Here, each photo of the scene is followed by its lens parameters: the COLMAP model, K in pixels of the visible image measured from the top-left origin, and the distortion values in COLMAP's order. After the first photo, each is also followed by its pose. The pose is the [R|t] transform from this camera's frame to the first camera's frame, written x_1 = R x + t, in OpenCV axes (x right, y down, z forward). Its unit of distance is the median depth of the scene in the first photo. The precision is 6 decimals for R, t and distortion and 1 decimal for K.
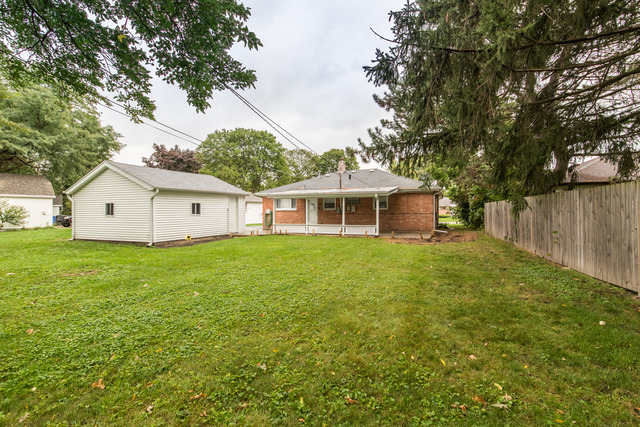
lens RADIAL K [[314.1, 0, 320.3], [0, 314.1, 211.5], [0, 0, 1]] dist [-0.000053, -0.000019]
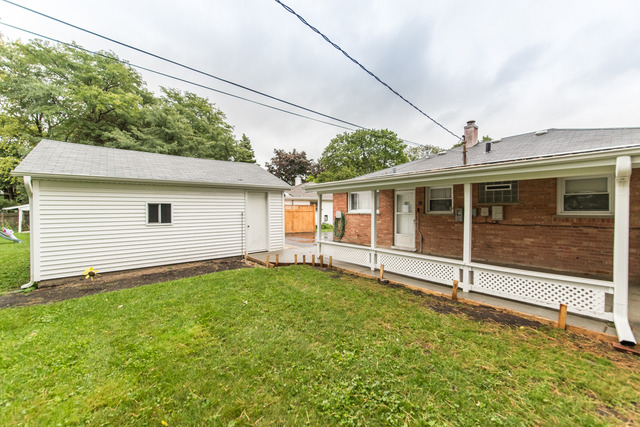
lens RADIAL K [[261.9, 0, 320.2], [0, 261.9, 210.8], [0, 0, 1]] dist [-0.001075, 0.000314]
pose [[0.891115, 0.000887, -0.453776, 0.045430], [0.001343, 0.999989, 0.004592, -0.010415], [0.453775, -0.004701, 0.891104, 0.495713]]
